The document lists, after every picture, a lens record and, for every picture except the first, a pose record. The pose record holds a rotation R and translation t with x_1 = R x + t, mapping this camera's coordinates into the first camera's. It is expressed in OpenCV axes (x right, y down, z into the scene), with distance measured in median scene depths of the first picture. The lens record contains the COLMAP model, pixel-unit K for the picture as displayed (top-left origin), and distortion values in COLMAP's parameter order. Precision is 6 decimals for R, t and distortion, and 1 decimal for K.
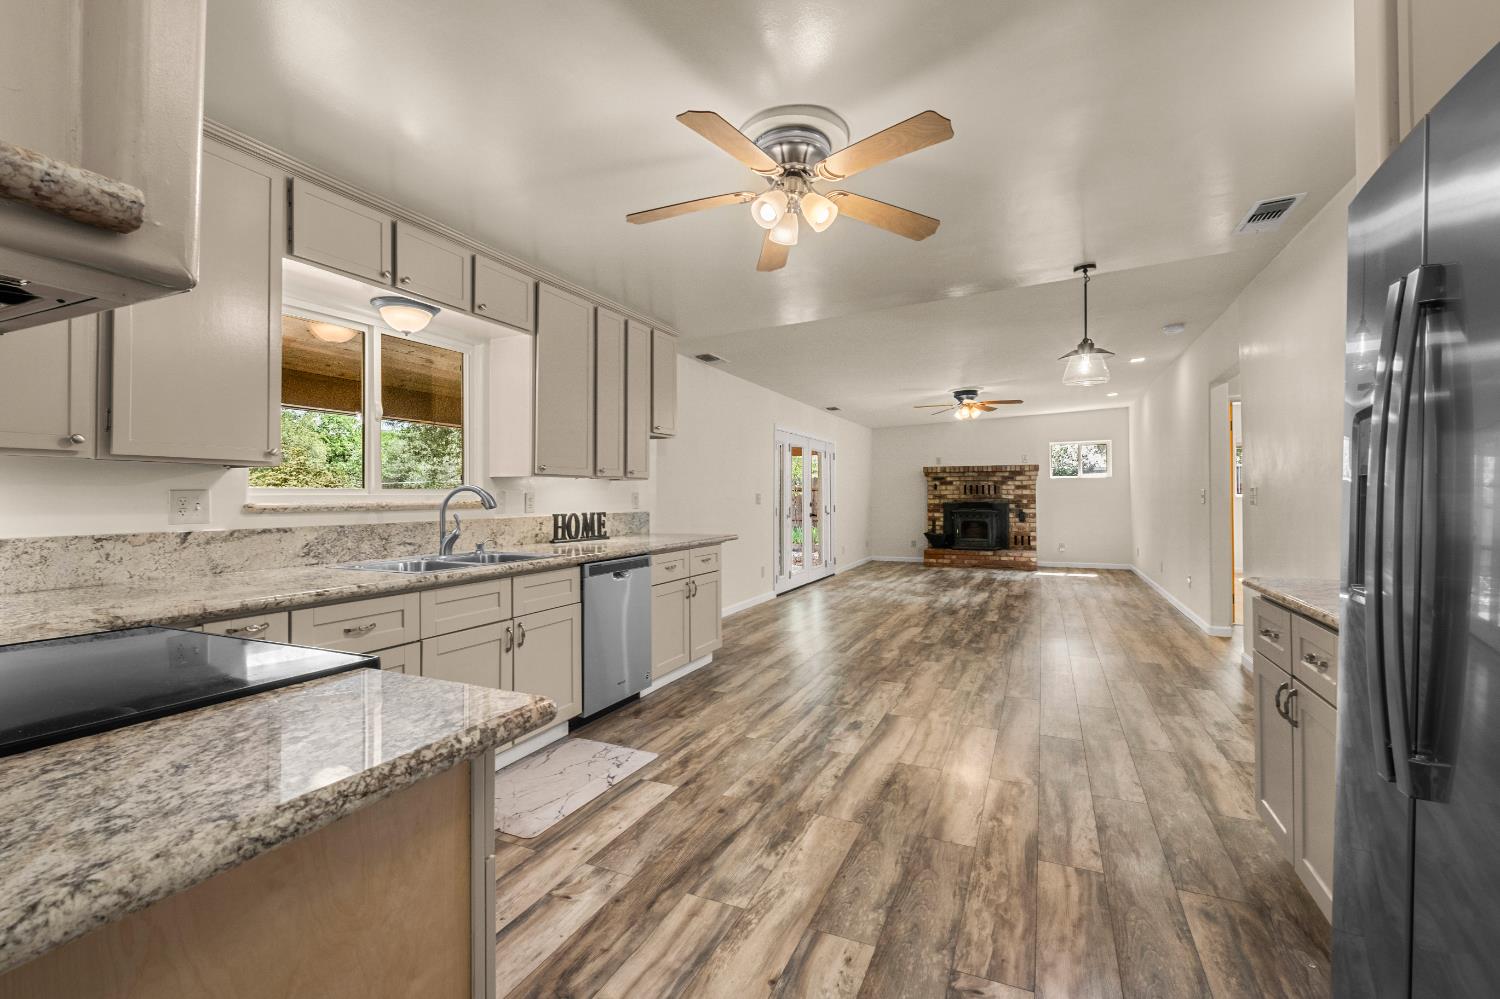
lens RADIAL K [[644.6, 0, 751.9], [0, 644.6, 490.9], [0, 0, 1]] dist [-0.006439, 0.000684]
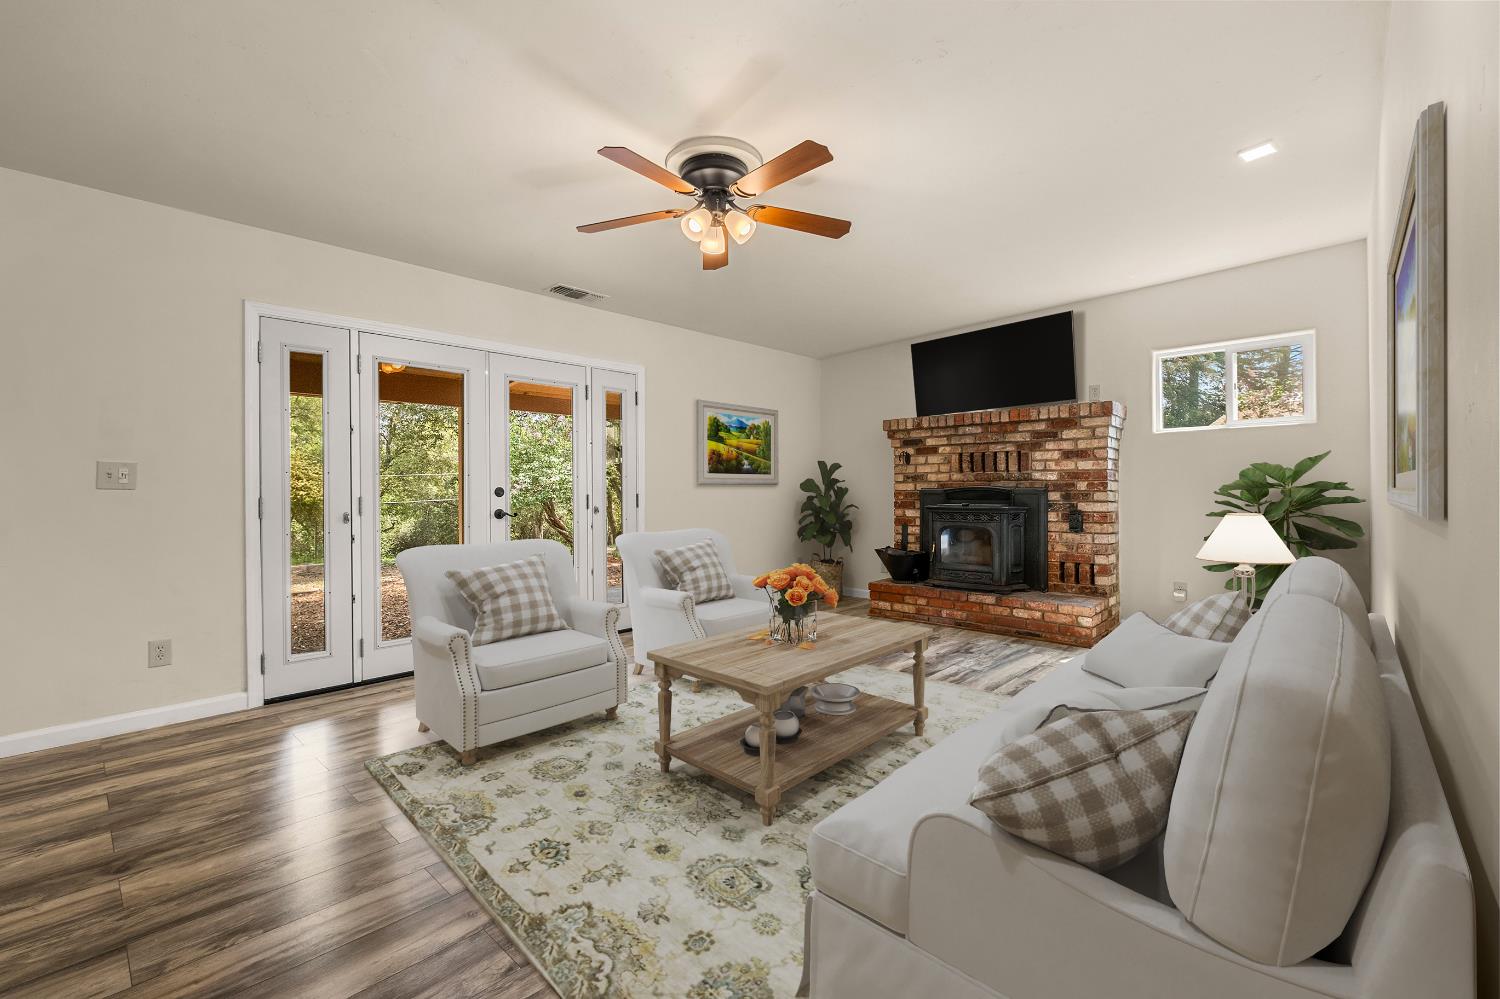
lens RADIAL K [[644.6, 0, 753.7], [0, 644.6, 490.4], [0, 0, 1]] dist [-0.006439, 0.000684]
pose [[0.948392, -0.000901, -0.317100, 1.167521], [0.005031, 0.999913, 0.012205, 0.043005], [0.317062, -0.013170, 0.948313, 1.692090]]
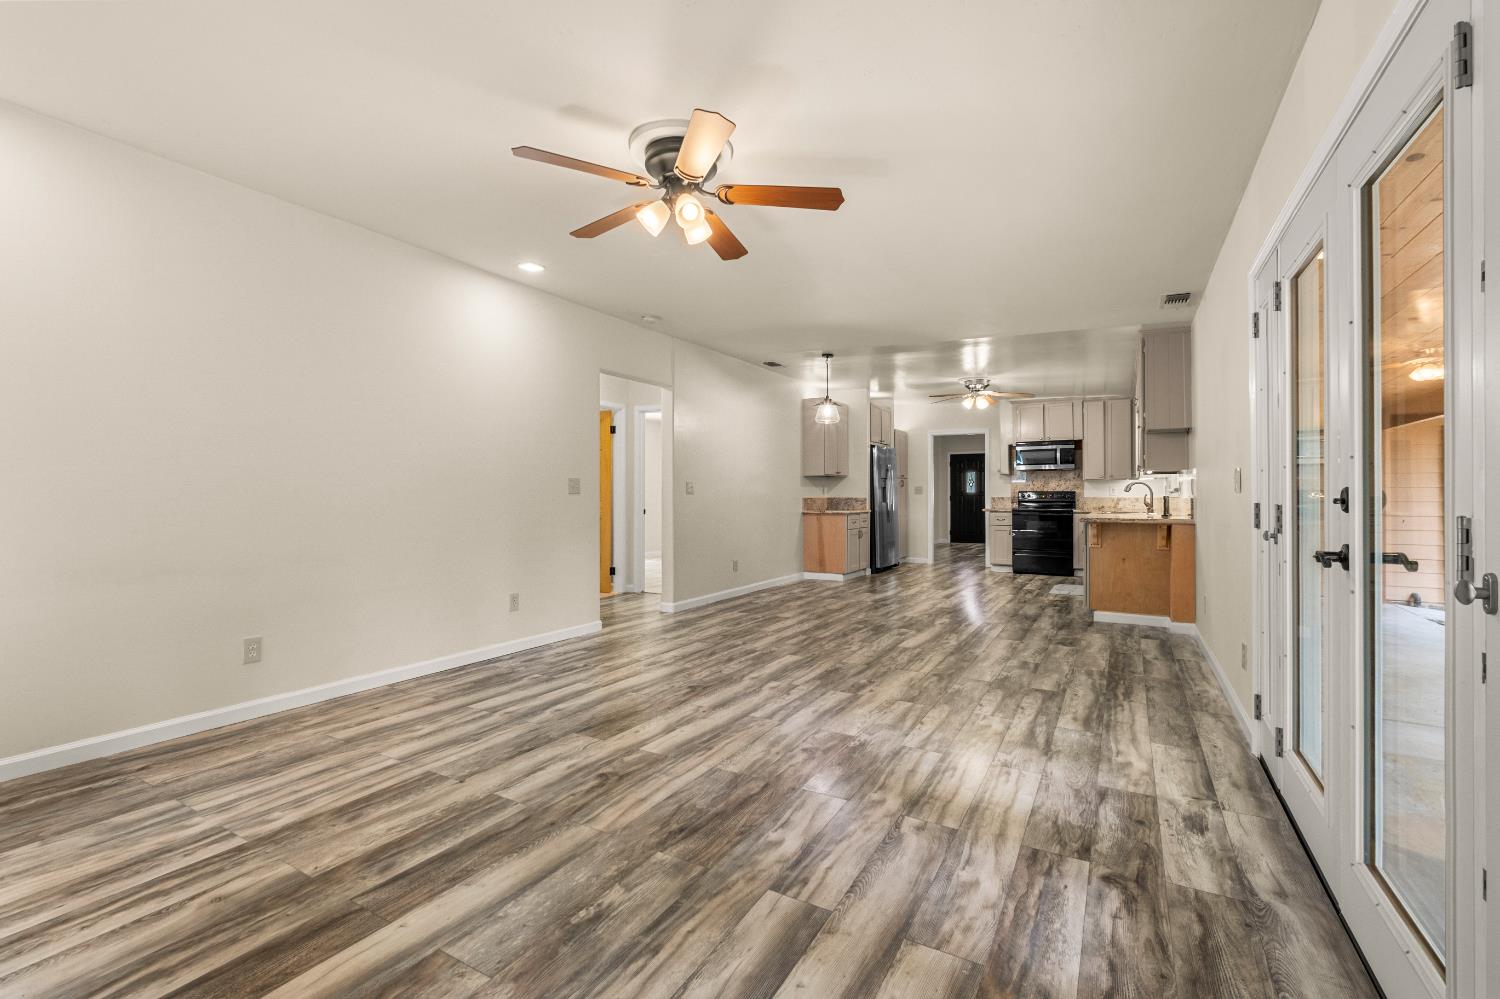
lens RADIAL K [[644.6, 0, 772.2], [0, 644.6, 499.1], [0, 0, 1]] dist [-0.006439, 0.000684]
pose [[-0.997292, 0.004214, 0.073424, 0.662234], [0.003809, 0.999977, -0.005647, 0.060804], [-0.073446, -0.005352, -0.997285, 3.305256]]
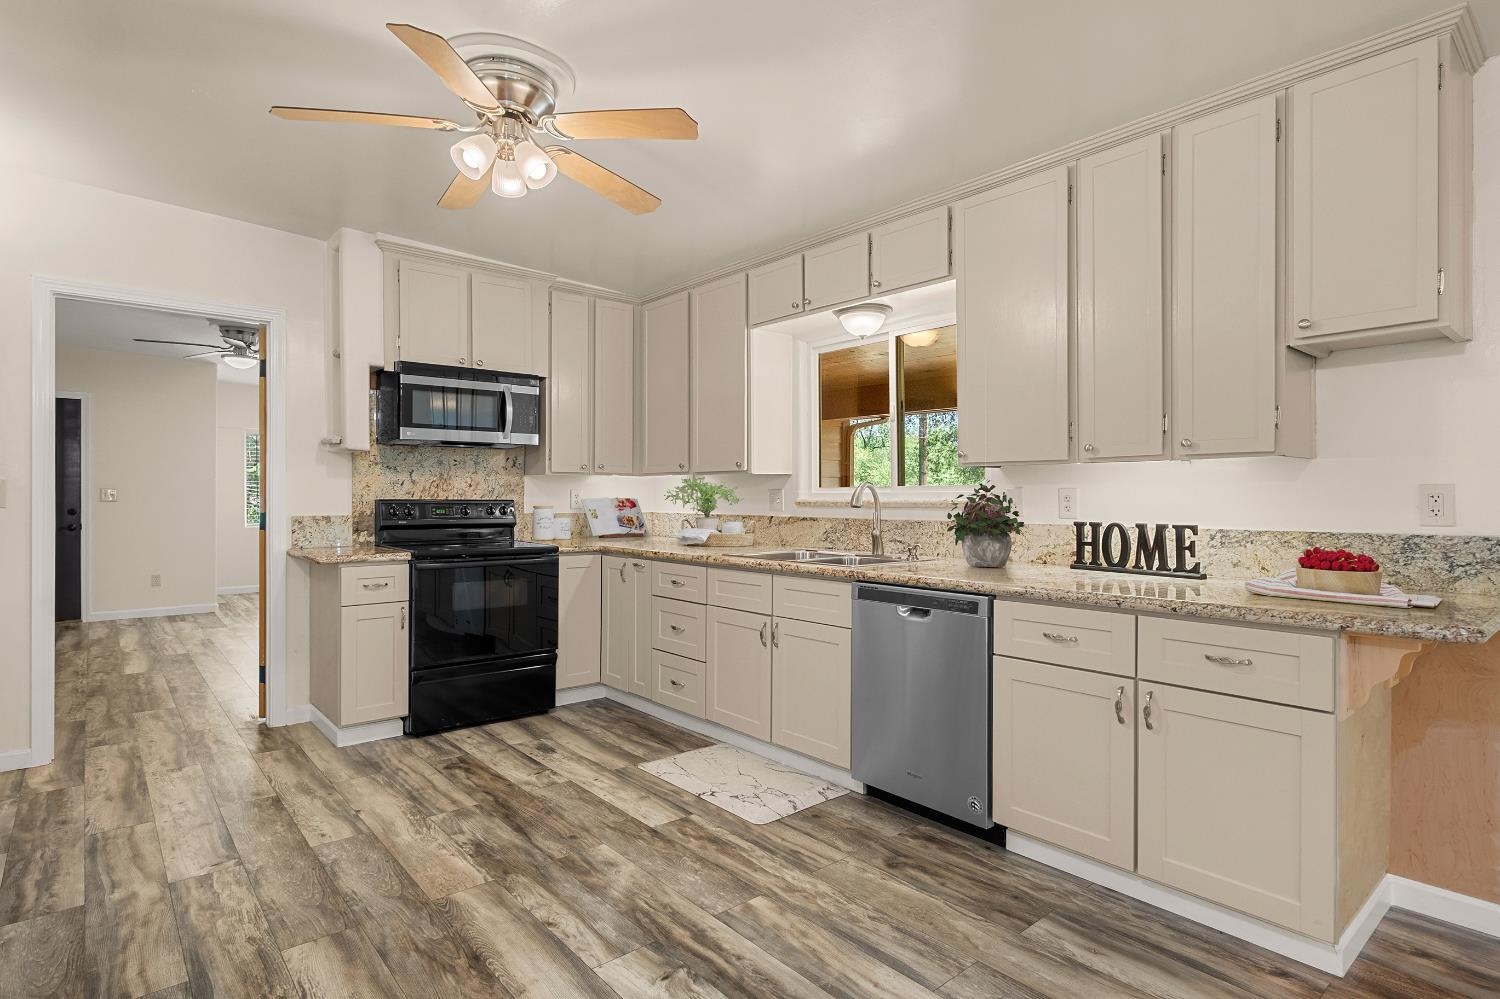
lens RADIAL K [[772.4, 0, 745.3], [0, 772.4, 498.7], [0, 0, 1]] dist [0.004060, -0.001219]
pose [[-0.425346, 0.006510, -0.905007, 0.649337], [0.008724, 0.999957, 0.003092, 0.010547], [0.904989, -0.006580, -0.425385, 1.306185]]
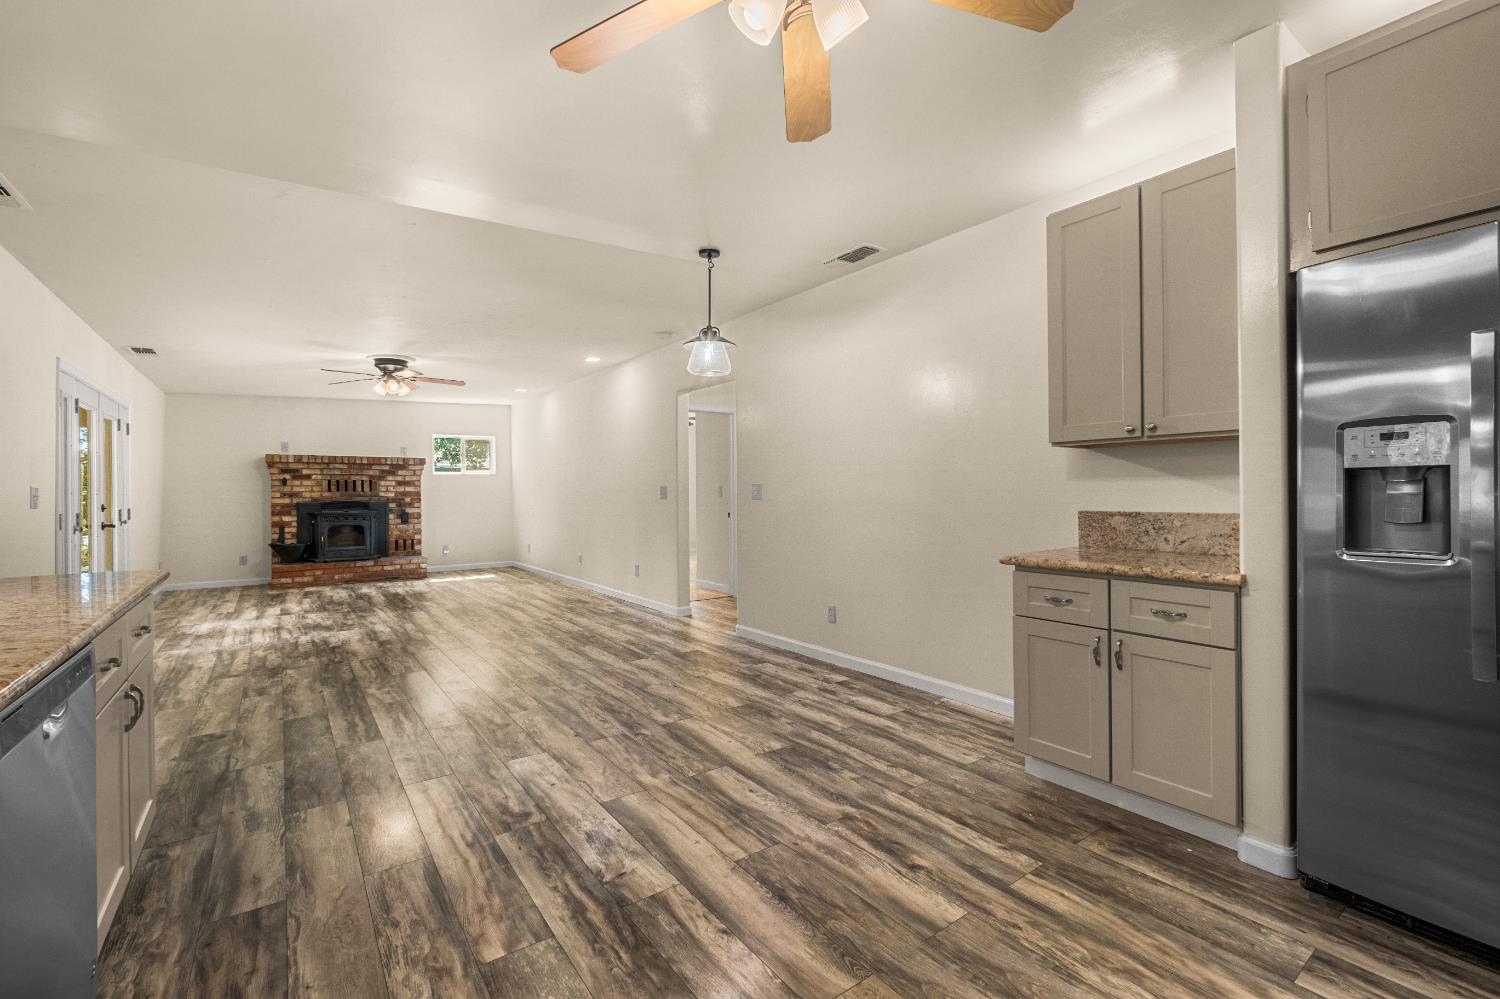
lens RADIAL K [[644.6, 0, 750.1], [0, 644.6, 490.6], [0, 0, 1]] dist [-0.006439, 0.000684]
pose [[0.491148, 0.002822, 0.871071, -0.349008], [-0.003465, 0.999993, -0.001286, 0.011902], [-0.871069, -0.002386, 0.491155, 0.578360]]
